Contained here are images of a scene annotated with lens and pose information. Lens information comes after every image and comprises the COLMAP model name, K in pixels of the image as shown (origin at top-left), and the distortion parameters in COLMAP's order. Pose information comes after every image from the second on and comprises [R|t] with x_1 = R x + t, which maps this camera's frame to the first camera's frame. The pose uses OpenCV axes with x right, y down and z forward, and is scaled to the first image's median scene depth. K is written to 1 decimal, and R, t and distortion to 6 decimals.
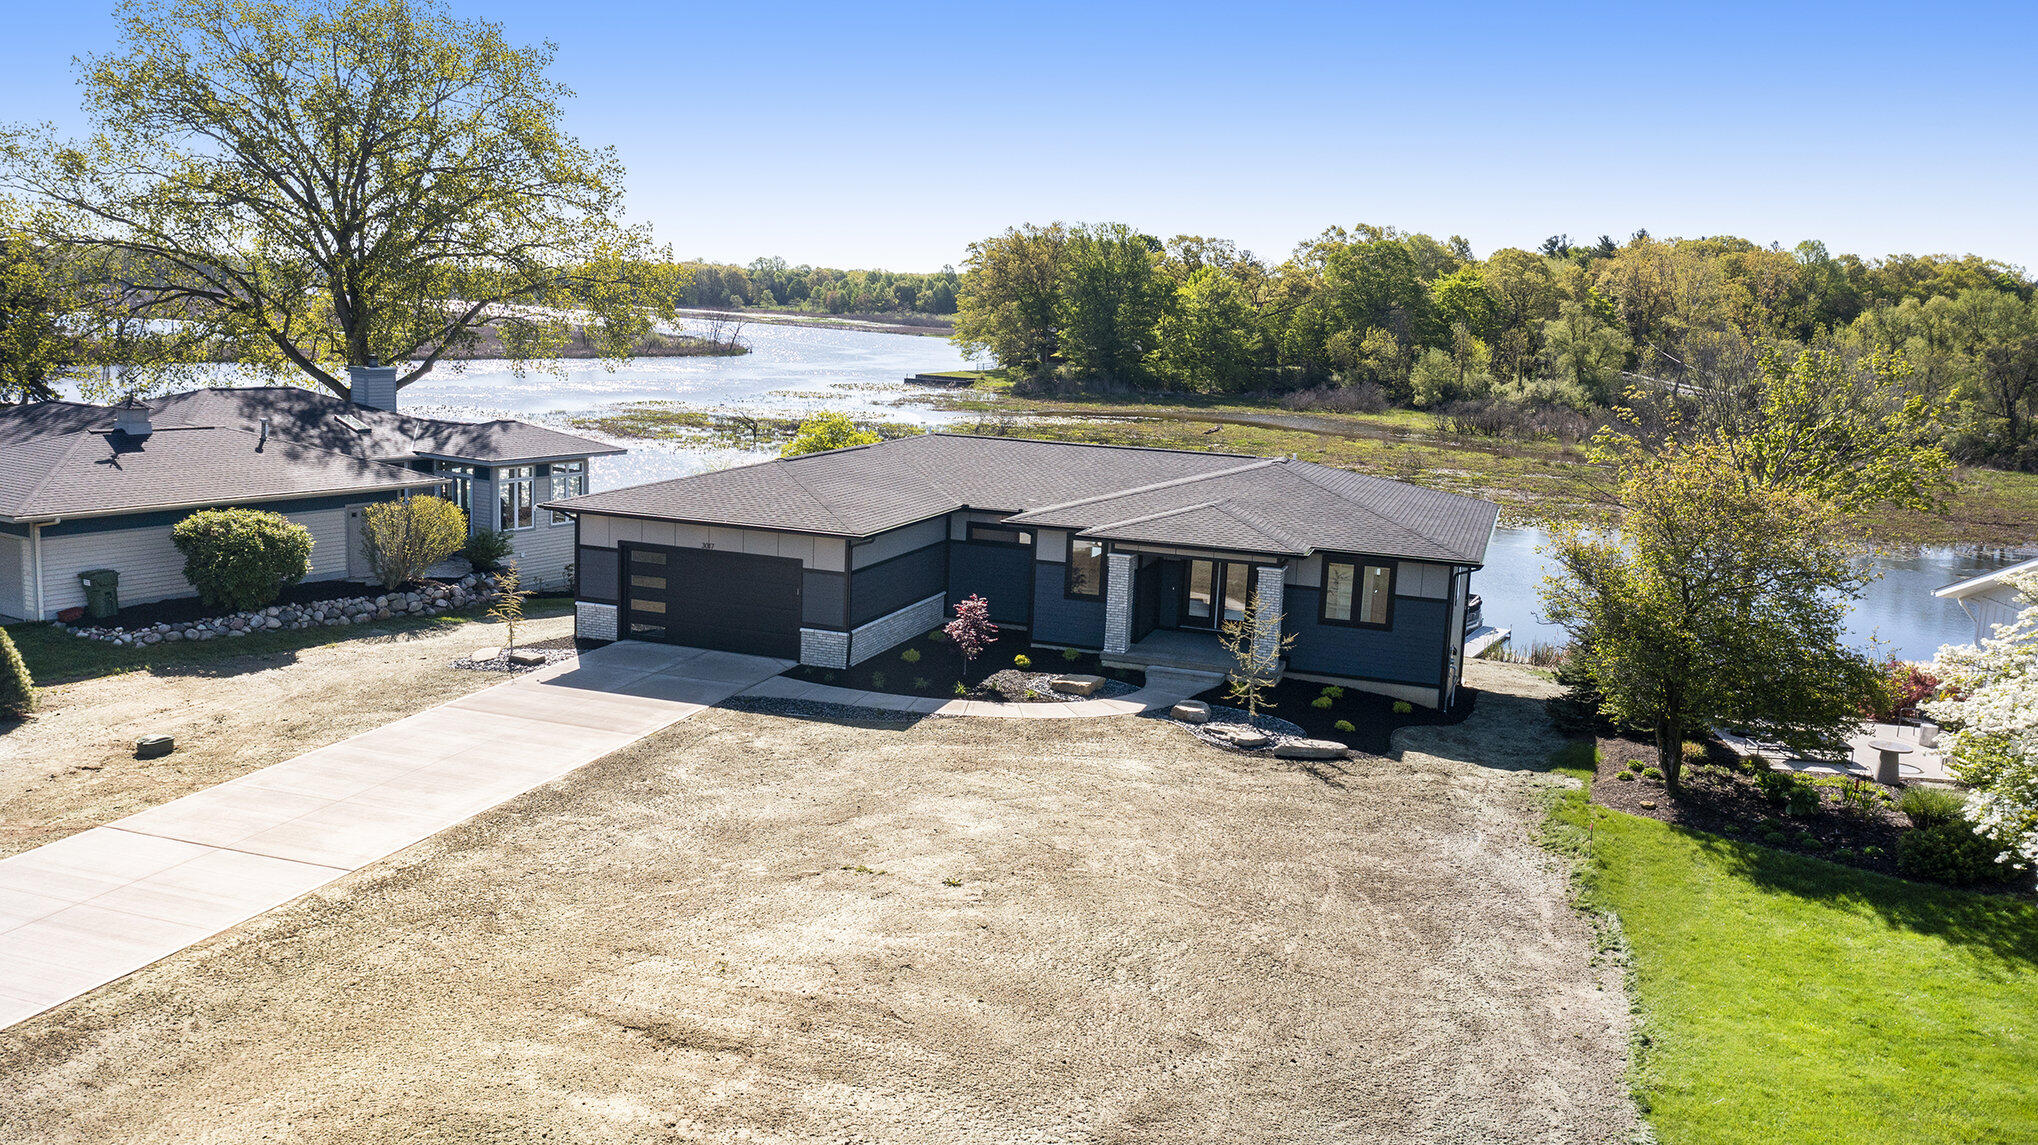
lens RADIAL K [[1572.1, 0, 1126.2], [0, 1572.1, 574.3], [0, 0, 1]] dist [-0.008606, -0.004927]
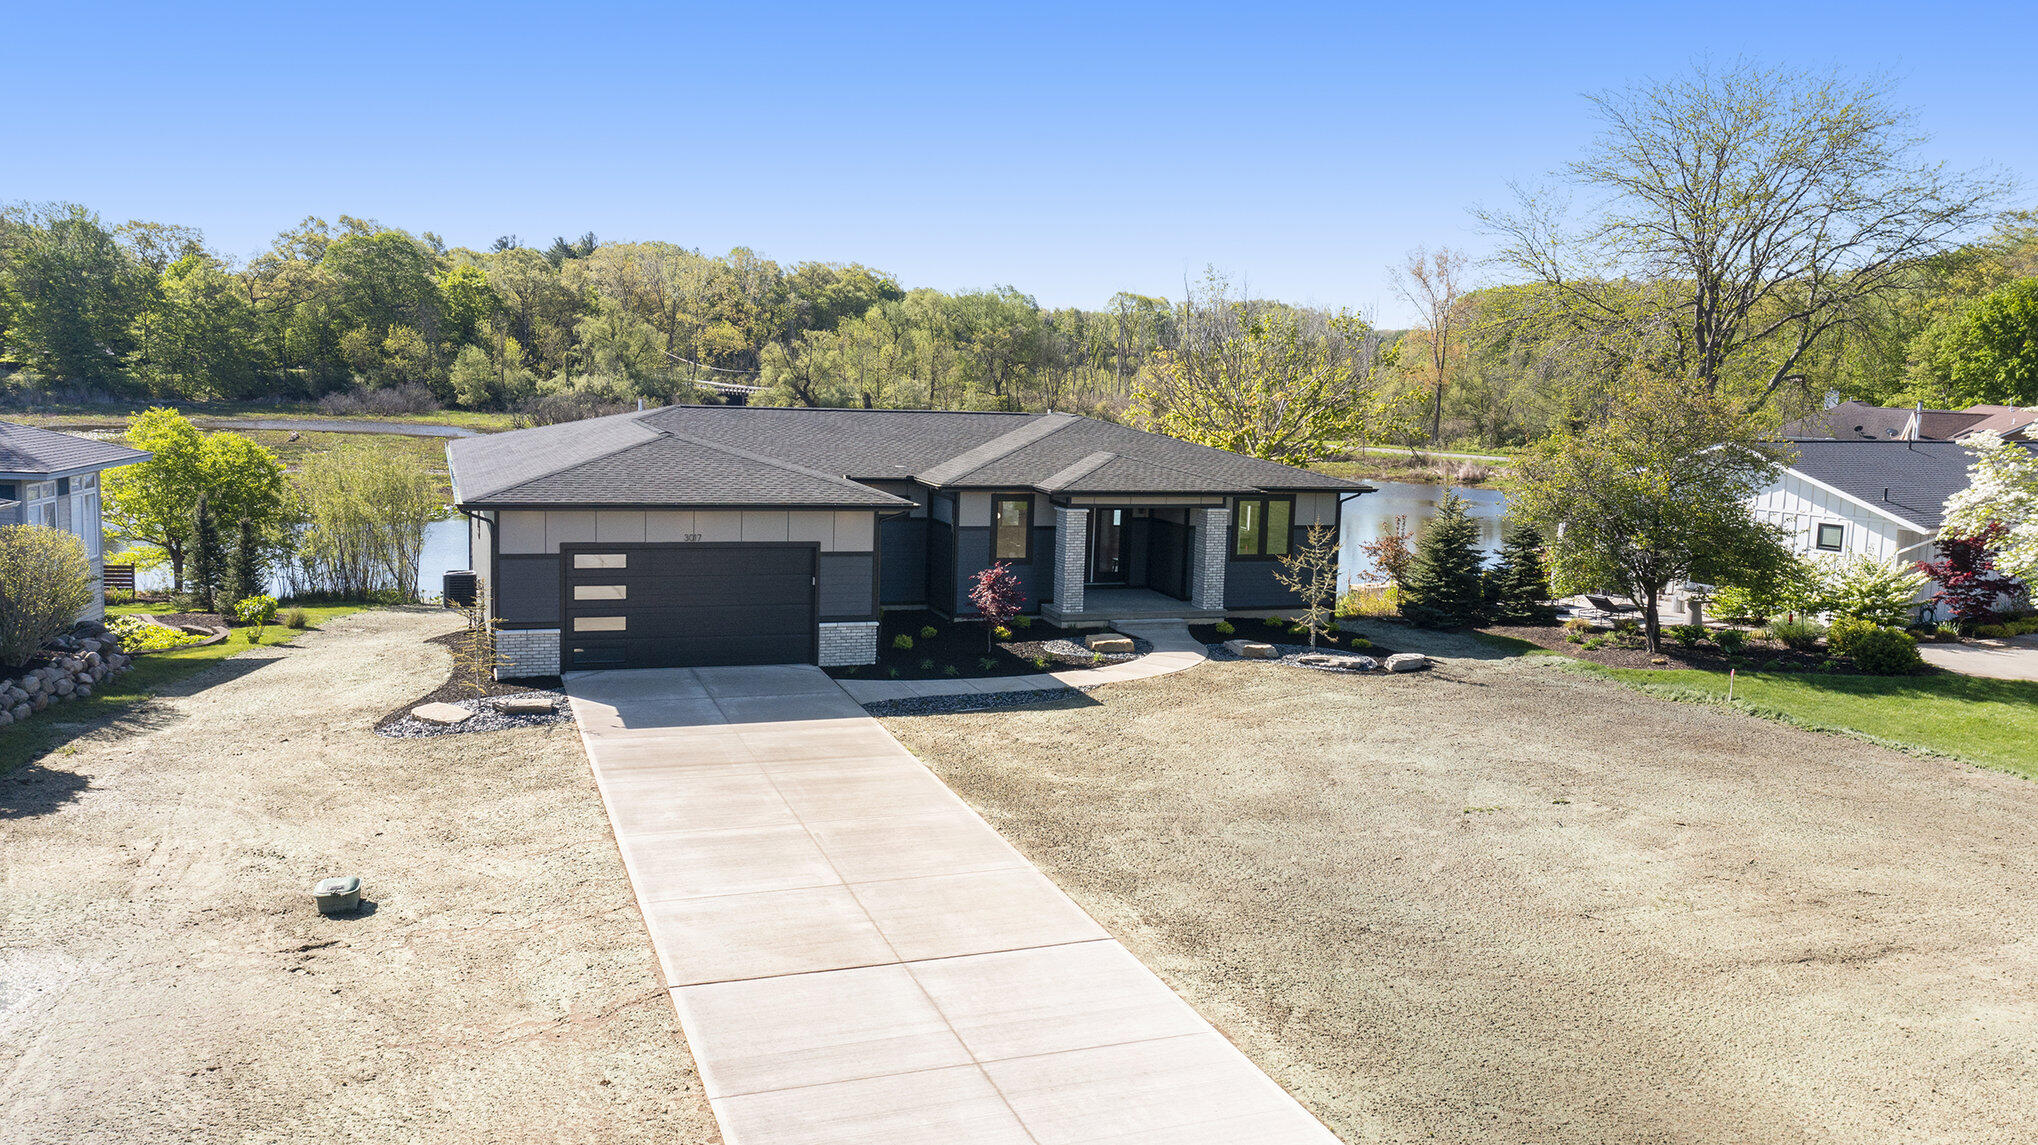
lens RADIAL K [[1538.3, 0, 1024.0], [0, 1538.3, 546.5], [0, 0, 1]] dist [-0.009218, -0.007374]
pose [[0.792789, -0.091309, 0.602618, -0.647624], [0.102564, 0.994601, 0.015772, -0.008949], [-0.600804, 0.049303, 0.797874, 0.291314]]
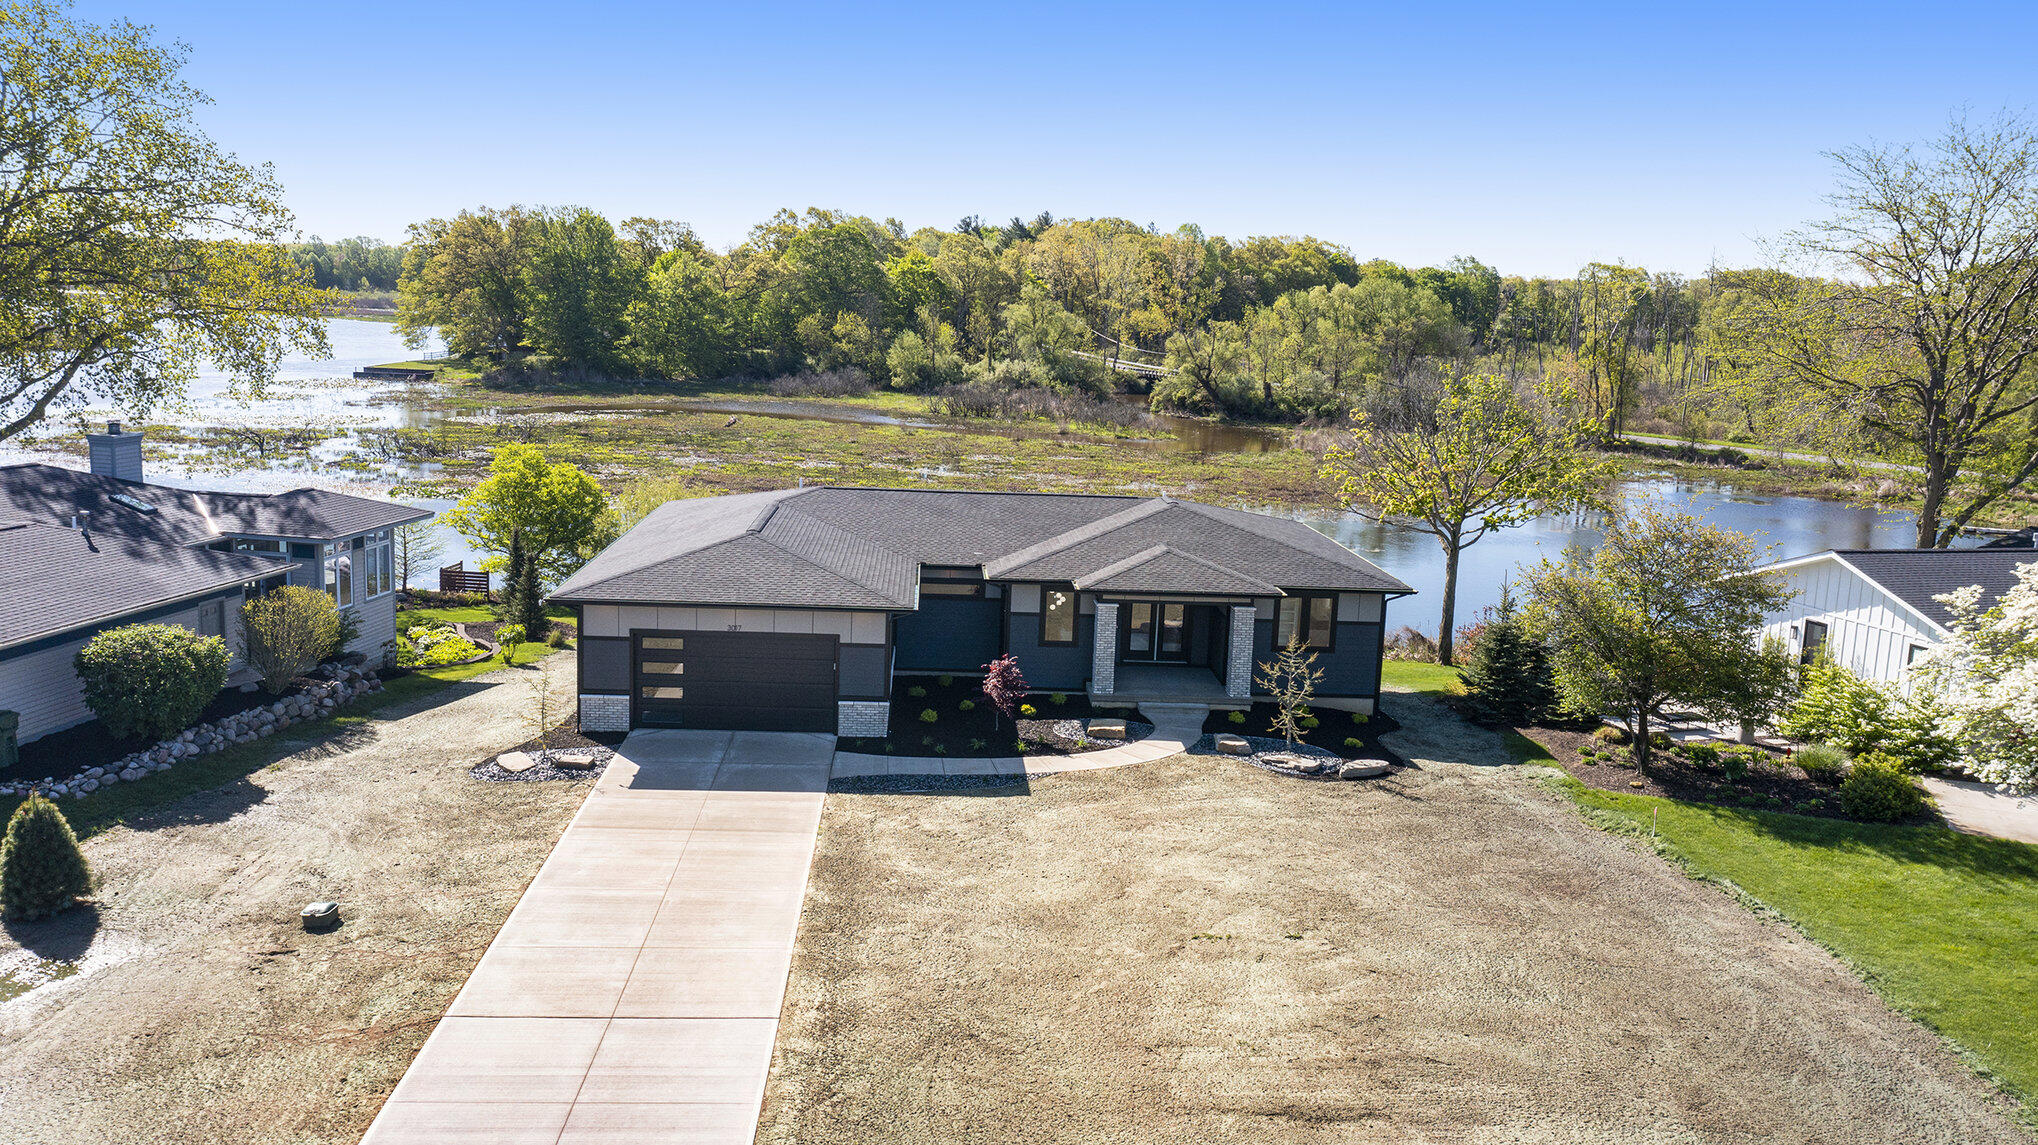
lens RADIAL K [[1536.3, 0, 1075.6], [0, 1536.3, 573.5], [0, 0, 1]] dist [-0.012062, -0.004661]
pose [[0.930911, -0.069691, 0.358536, -0.440084], [0.060312, 0.997483, 0.037293, -0.081458], [-0.360233, -0.013092, 0.932771, 0.011905]]
